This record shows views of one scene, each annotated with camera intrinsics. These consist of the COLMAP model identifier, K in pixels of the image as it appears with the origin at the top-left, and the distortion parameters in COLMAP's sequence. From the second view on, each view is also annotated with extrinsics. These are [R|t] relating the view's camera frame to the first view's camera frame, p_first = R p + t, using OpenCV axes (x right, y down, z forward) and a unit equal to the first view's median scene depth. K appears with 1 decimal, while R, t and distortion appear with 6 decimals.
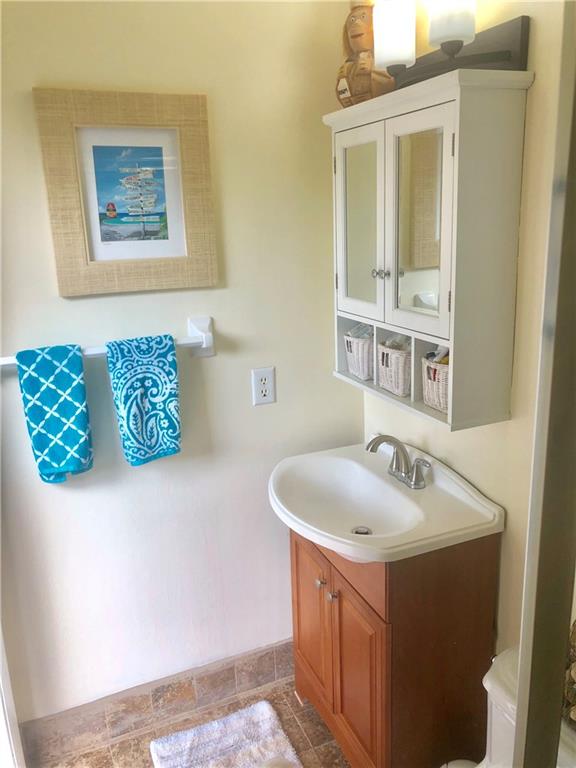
lens RADIAL K [[630.2, 0, 288.2], [0, 630.2, 382.9], [0, 0, 1]] dist [0.058950, -0.058021]
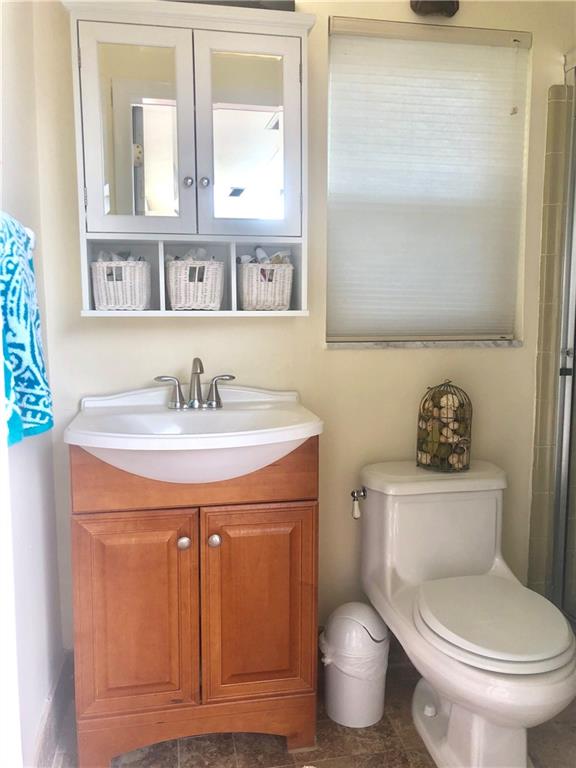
lens RADIAL K [[630.2, 0, 286.6], [0, 630.2, 383.3], [0, 0, 1]] dist [0.058950, -0.058021]
pose [[0.206304, -0.080985, 0.975131, -0.790311], [0.252062, 0.967334, 0.027010, 0.135796], [-0.945465, 0.240221, 0.219978, 0.700787]]
